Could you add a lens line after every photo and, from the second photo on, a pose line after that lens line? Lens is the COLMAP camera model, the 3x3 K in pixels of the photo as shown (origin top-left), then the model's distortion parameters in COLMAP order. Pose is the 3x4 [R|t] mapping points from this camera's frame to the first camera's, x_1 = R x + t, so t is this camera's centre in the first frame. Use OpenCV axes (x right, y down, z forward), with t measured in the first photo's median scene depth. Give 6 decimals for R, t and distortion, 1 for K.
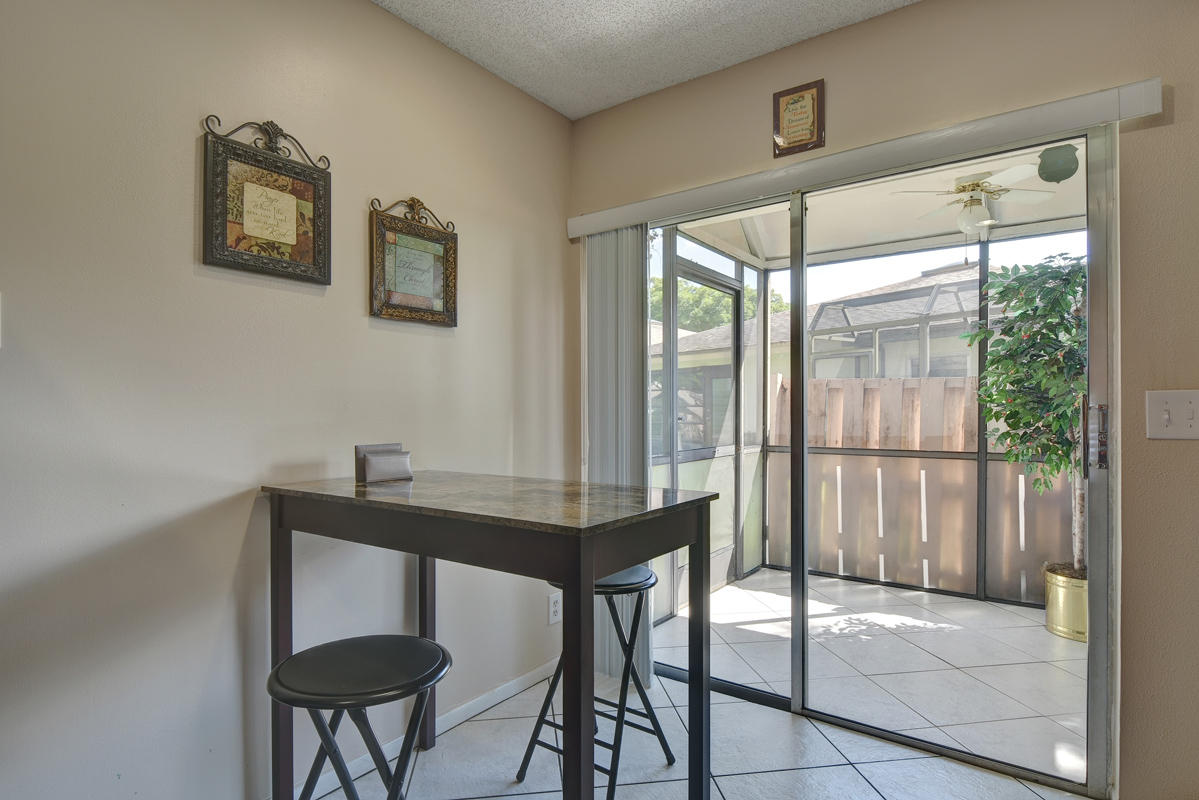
lens RADIAL K [[618.6, 0, 603.5], [0, 618.6, 407.6], [0, 0, 1]] dist [-0.009026, -0.002087]
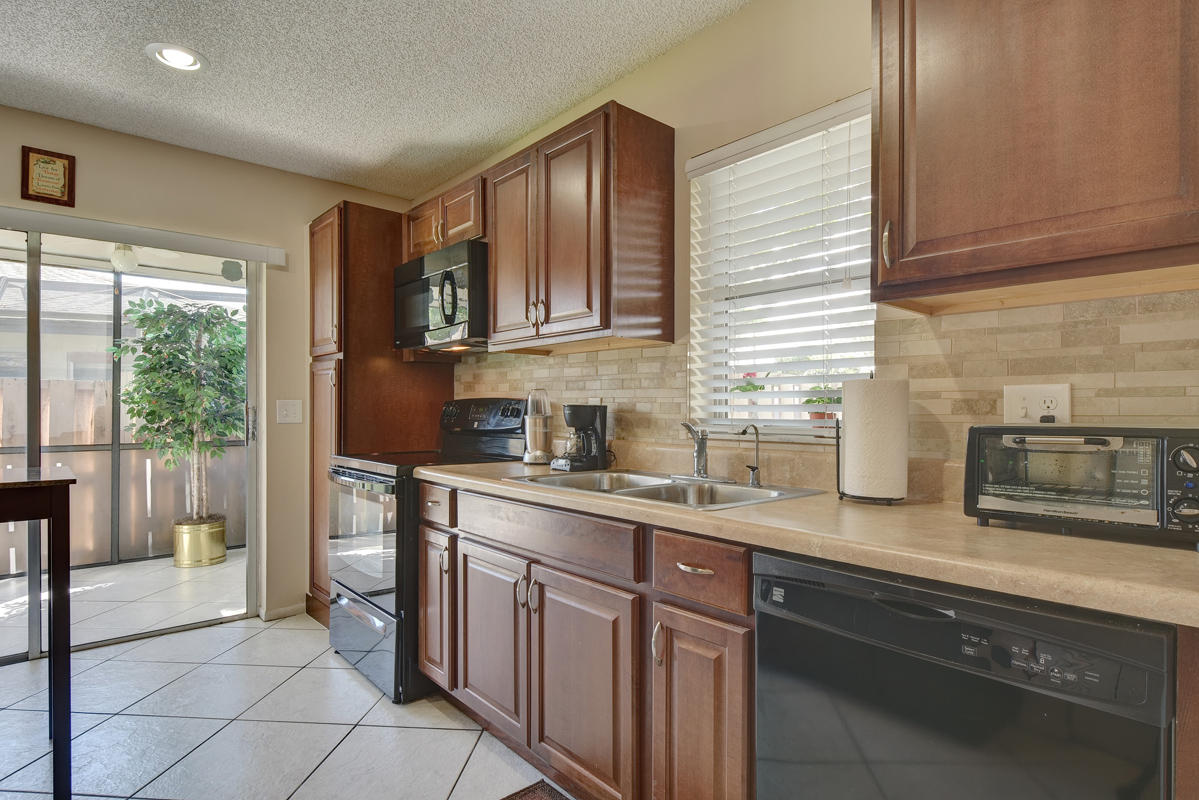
lens RADIAL K [[618.6, 0, 603.0], [0, 618.6, 406.5], [0, 0, 1]] dist [-0.009026, -0.002087]
pose [[0.214037, 0.003549, 0.976819, -0.415511], [-0.004724, 0.999985, -0.002598, -0.003039], [-0.976814, -0.004059, 0.214050, -0.231742]]
